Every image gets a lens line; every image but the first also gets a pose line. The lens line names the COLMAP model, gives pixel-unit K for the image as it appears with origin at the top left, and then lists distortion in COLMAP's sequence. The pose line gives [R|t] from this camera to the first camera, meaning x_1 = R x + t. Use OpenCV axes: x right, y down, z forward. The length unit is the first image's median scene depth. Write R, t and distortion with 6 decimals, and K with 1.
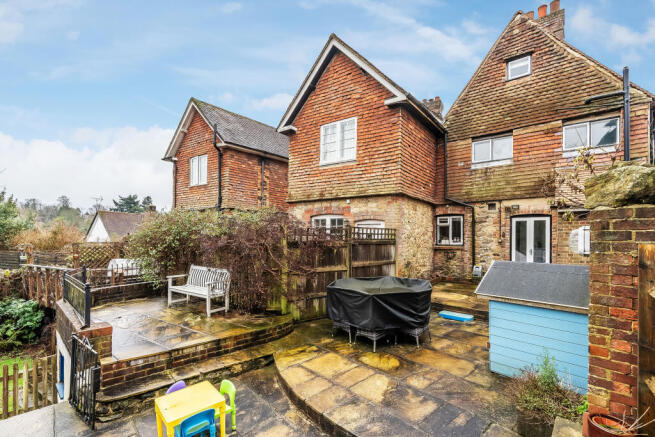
lens RADIAL K [[286.5, 0, 329.7], [0, 286.5, 238.3], [0, 0, 1]] dist [-0.002223, 0.000852]
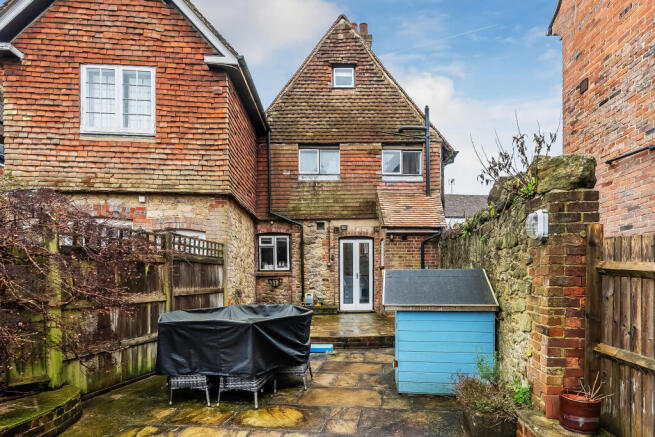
lens RADIAL K [[356.3, 0, 331.6], [0, 356.3, 283.9], [0, 0, 1]] dist [0.000712, 0.000494]
pose [[0.776868, -0.022519, 0.629261, -0.119808], [0.009220, 0.999660, 0.024391, 0.047391], [-0.629596, -0.013147, 0.776811, 0.132673]]
